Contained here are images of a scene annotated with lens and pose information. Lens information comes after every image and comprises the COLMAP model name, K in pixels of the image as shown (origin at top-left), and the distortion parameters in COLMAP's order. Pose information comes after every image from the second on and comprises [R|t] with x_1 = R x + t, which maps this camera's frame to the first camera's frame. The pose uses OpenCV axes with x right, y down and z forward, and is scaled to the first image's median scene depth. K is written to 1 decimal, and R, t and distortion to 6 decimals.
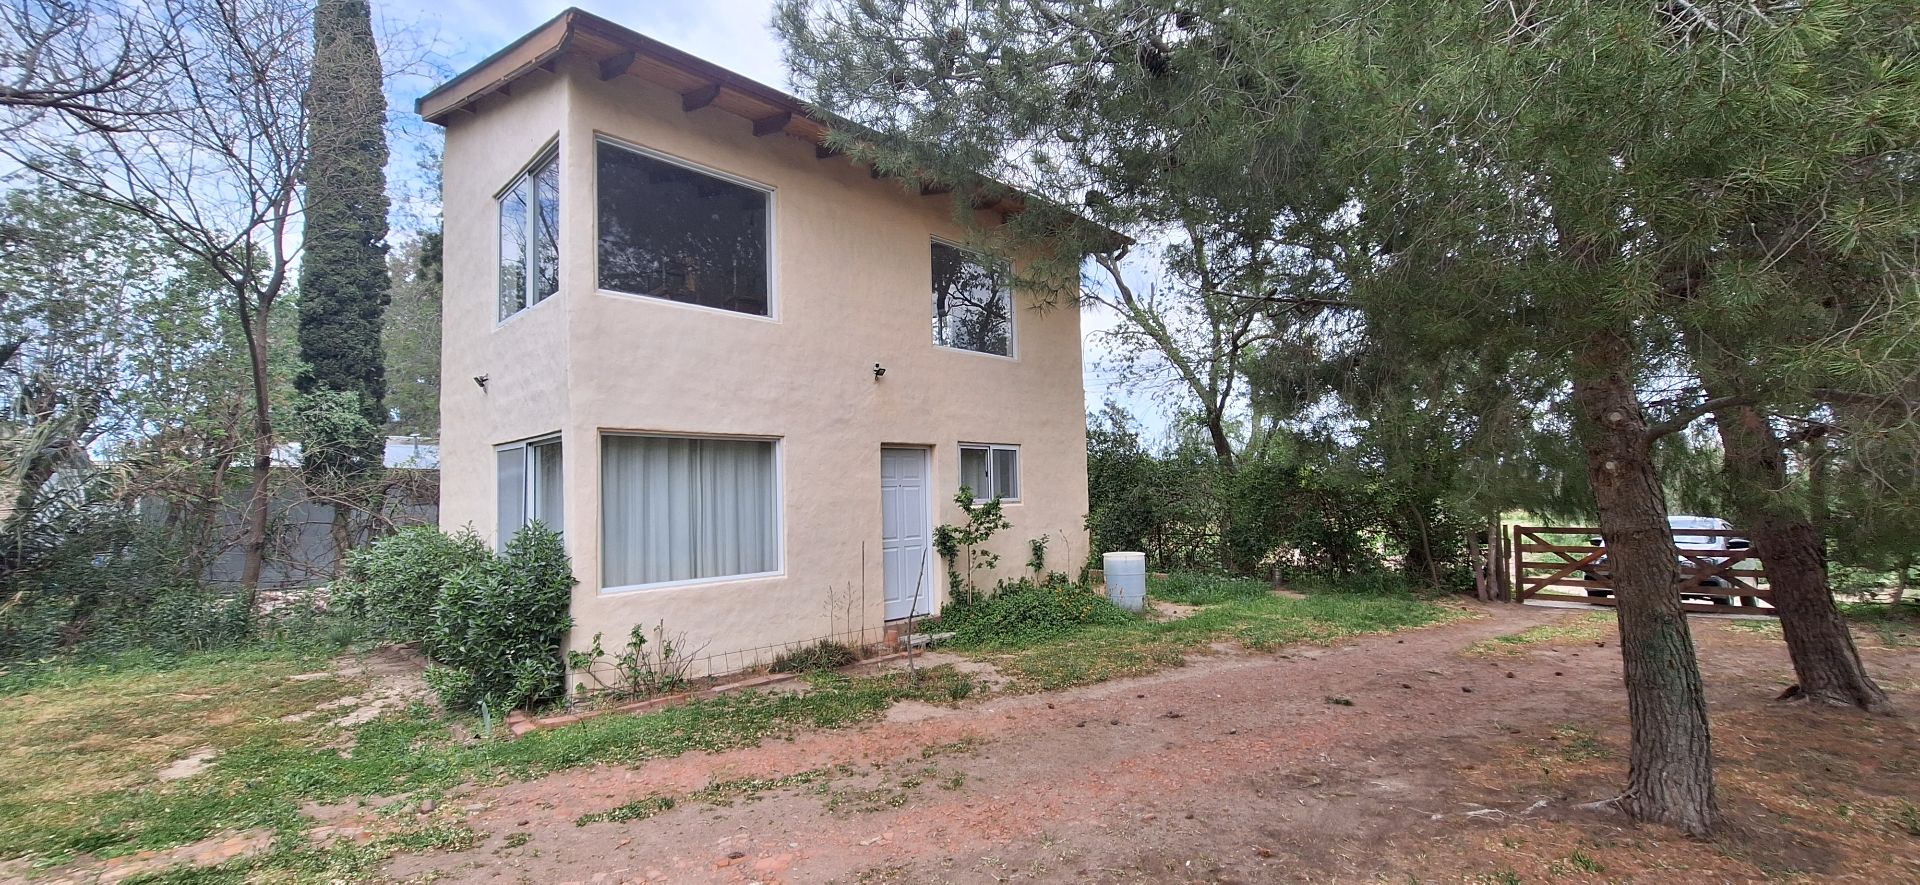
lens RADIAL K [[771.5, 0, 984.7], [0, 771.5, 469.1], [0, 0, 1]] dist [-0.001474, 0.002040]
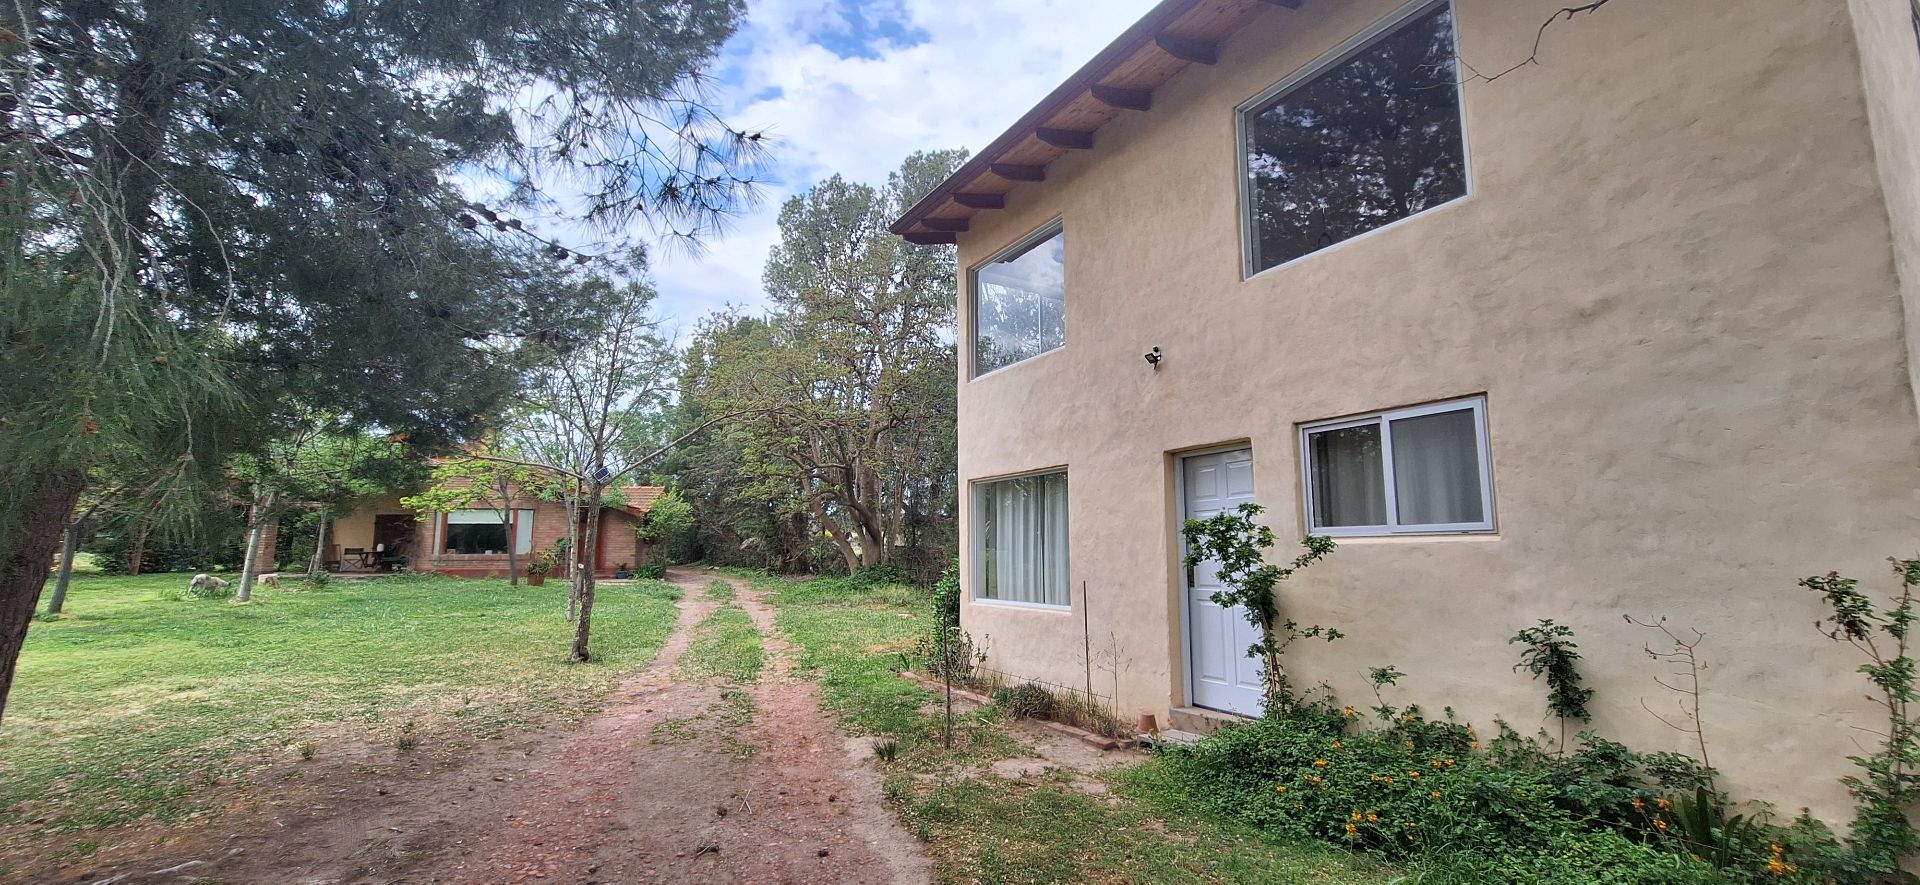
lens RADIAL K [[771.5, 0, 964.1], [0, 771.5, 455.3], [0, 0, 1]] dist [-0.001474, 0.002040]
pose [[-0.268279, -0.092203, -0.958919, 0.573622], [0.047706, 0.992916, -0.108819, 0.036982], [0.962159, -0.074940, -0.261980, 0.938843]]
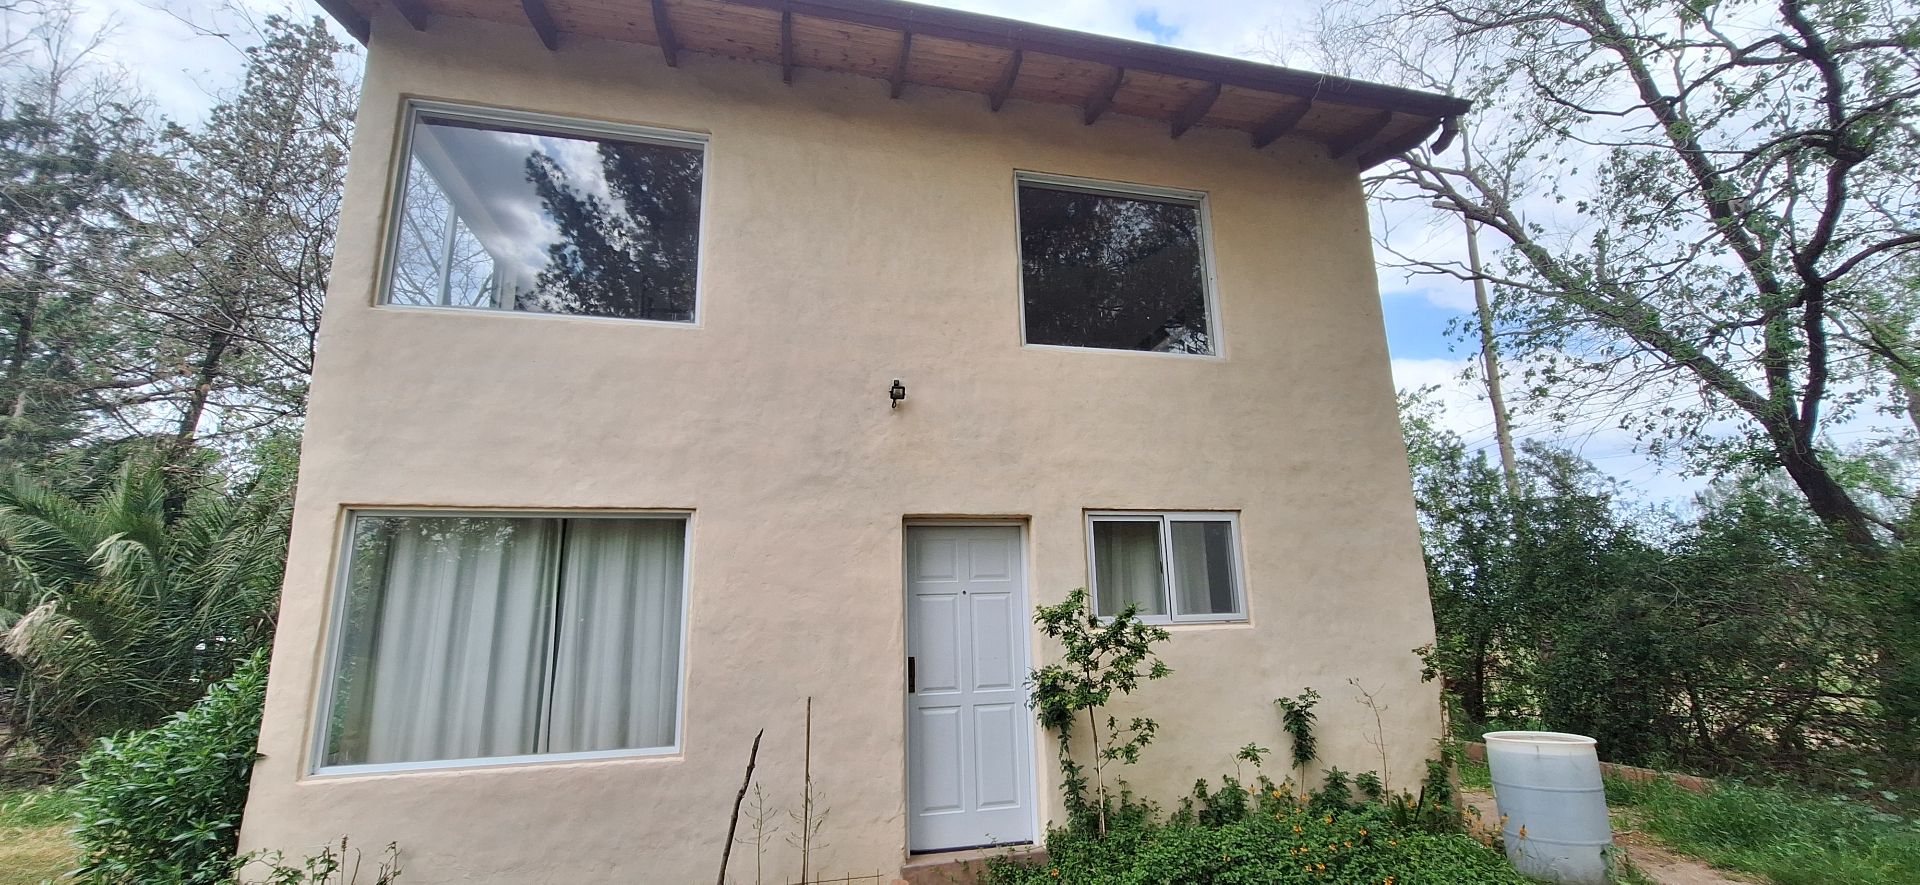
lens RADIAL K [[771.5, 0, 972.0], [0, 771.5, 462.1], [0, 0, 1]] dist [-0.001474, 0.002040]
pose [[0.839573, -0.115590, -0.530808, 0.197170], [0.025494, 0.984408, -0.174045, 0.025546], [0.542649, 0.132591, 0.829428, 0.516040]]
